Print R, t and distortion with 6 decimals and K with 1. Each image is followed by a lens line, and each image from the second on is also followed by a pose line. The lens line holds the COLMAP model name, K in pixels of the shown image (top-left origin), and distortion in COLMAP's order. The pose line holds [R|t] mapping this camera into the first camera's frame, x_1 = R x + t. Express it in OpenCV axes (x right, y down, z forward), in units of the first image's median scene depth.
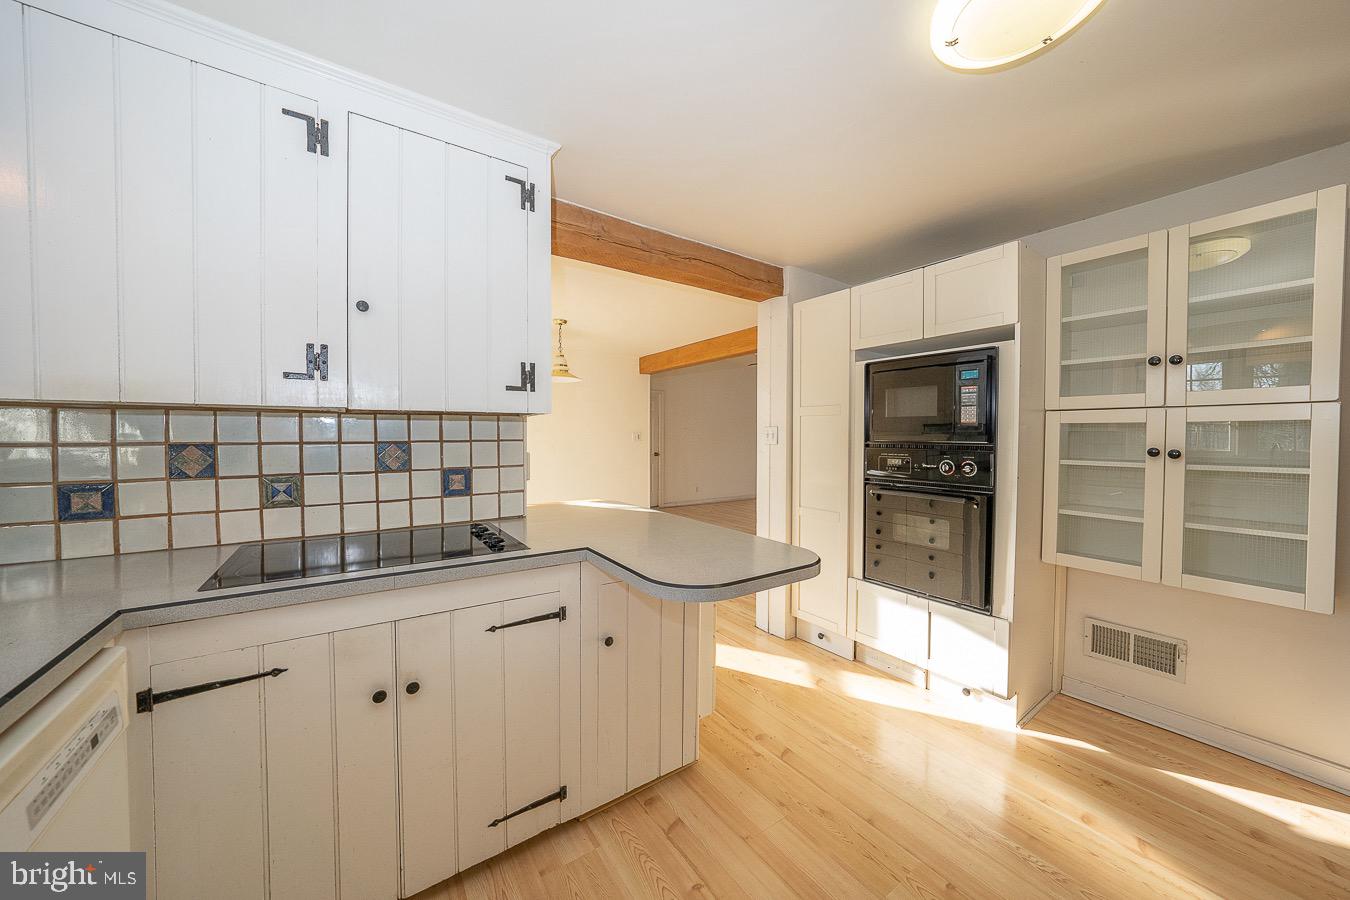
lens RADIAL K [[467.9, 0, 678.7], [0, 467.9, 446.8], [0, 0, 1]] dist [-0.016842, 0.000133]
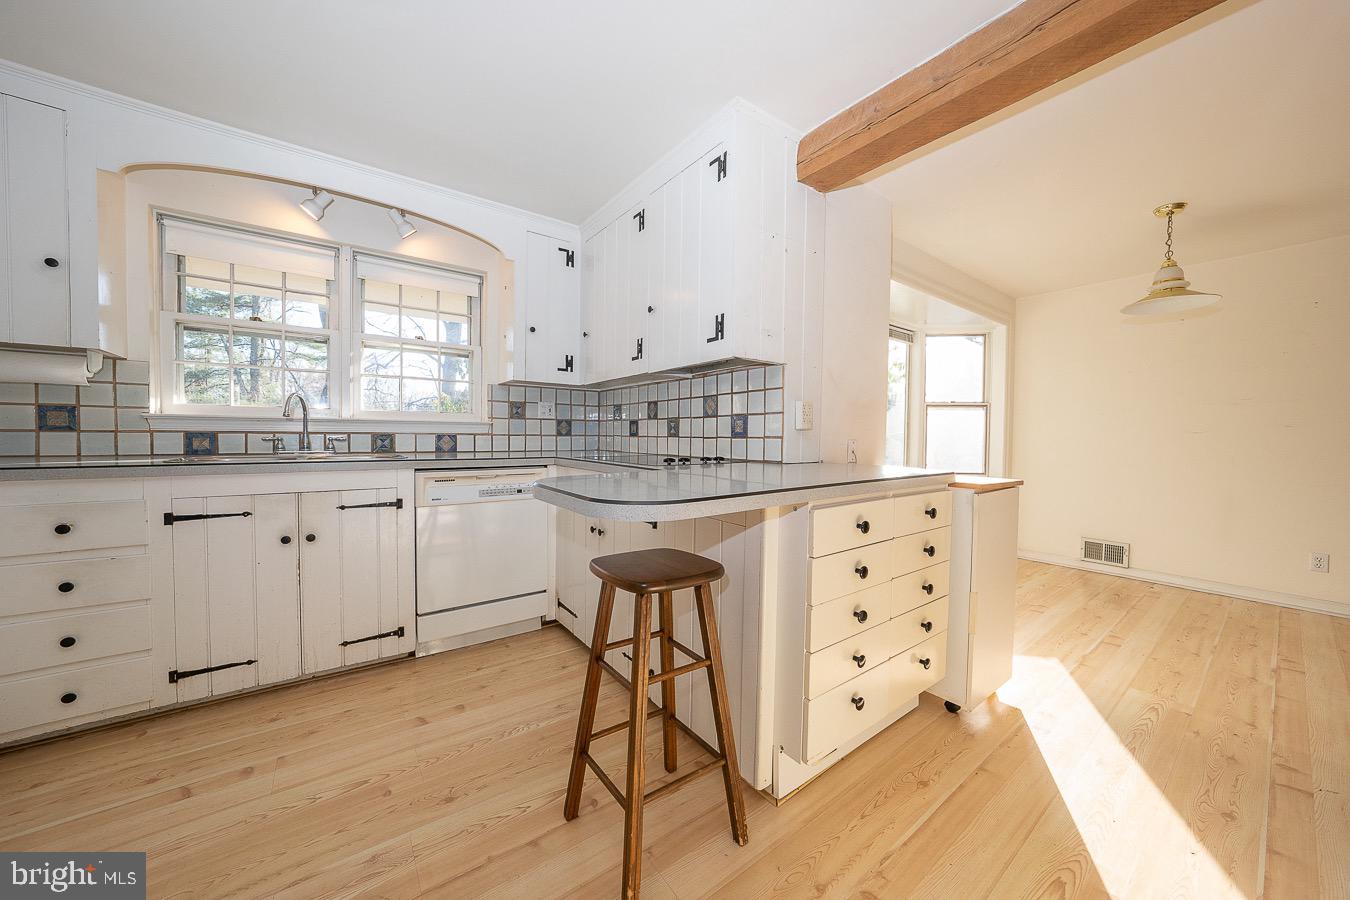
lens RADIAL K [[467.9, 0, 678.7], [0, 467.9, 446.8], [0, 0, 1]] dist [-0.016842, 0.000133]
pose [[0.033478, 0.020267, -0.999234, 0.826572], [-0.030419, 0.999352, 0.019250, 0.123673], [0.998976, 0.029751, 0.034073, 0.891252]]
